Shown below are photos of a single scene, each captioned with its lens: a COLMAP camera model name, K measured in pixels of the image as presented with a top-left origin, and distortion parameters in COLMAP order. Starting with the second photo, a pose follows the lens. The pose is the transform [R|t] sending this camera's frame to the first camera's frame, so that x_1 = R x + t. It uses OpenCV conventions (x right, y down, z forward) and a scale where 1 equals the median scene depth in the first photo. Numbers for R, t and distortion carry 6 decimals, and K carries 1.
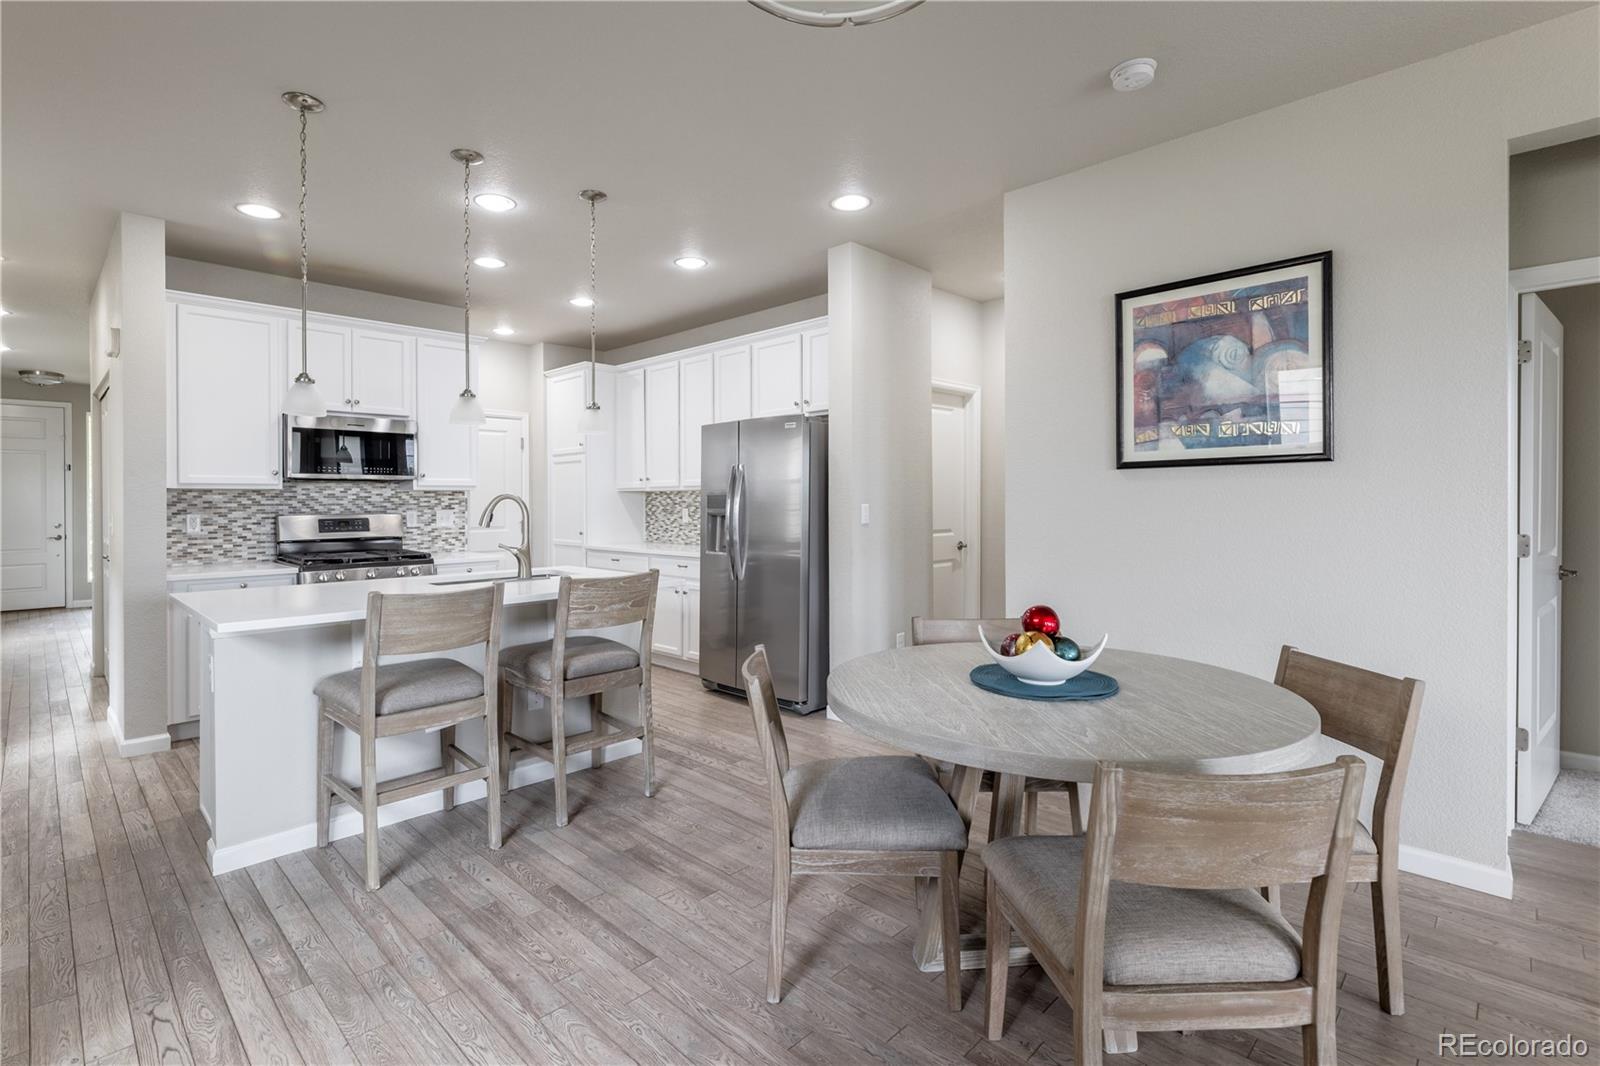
lens RADIAL K [[760.0, 0, 774.7], [0, 760.0, 504.8], [0, 0, 1]] dist [-0.001036, -0.001008]
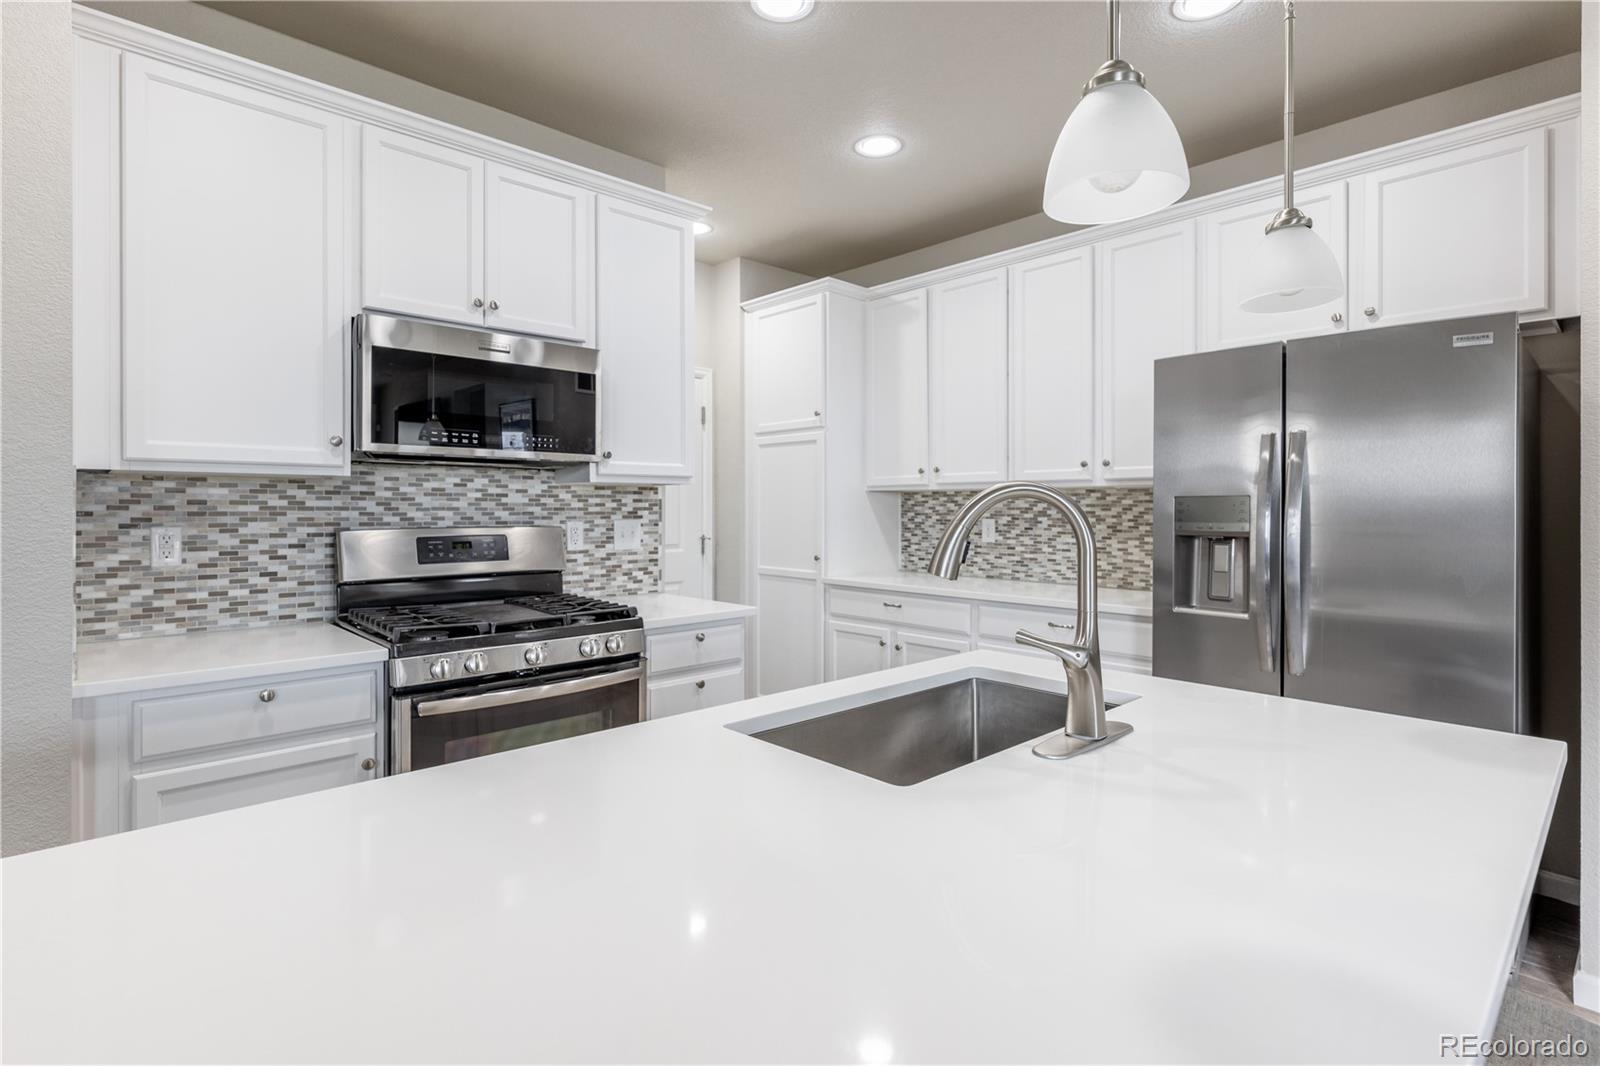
lens RADIAL K [[777.0, 0, 800.5], [0, 777.0, 516.8], [0, 0, 1]] dist [-0.002413, 0.001423]
pose [[0.999736, 0.007619, -0.021681, -0.326829], [-0.007461, 0.999945, 0.007353, -0.000628], [0.021735, -0.007189, 0.999738, 0.477188]]
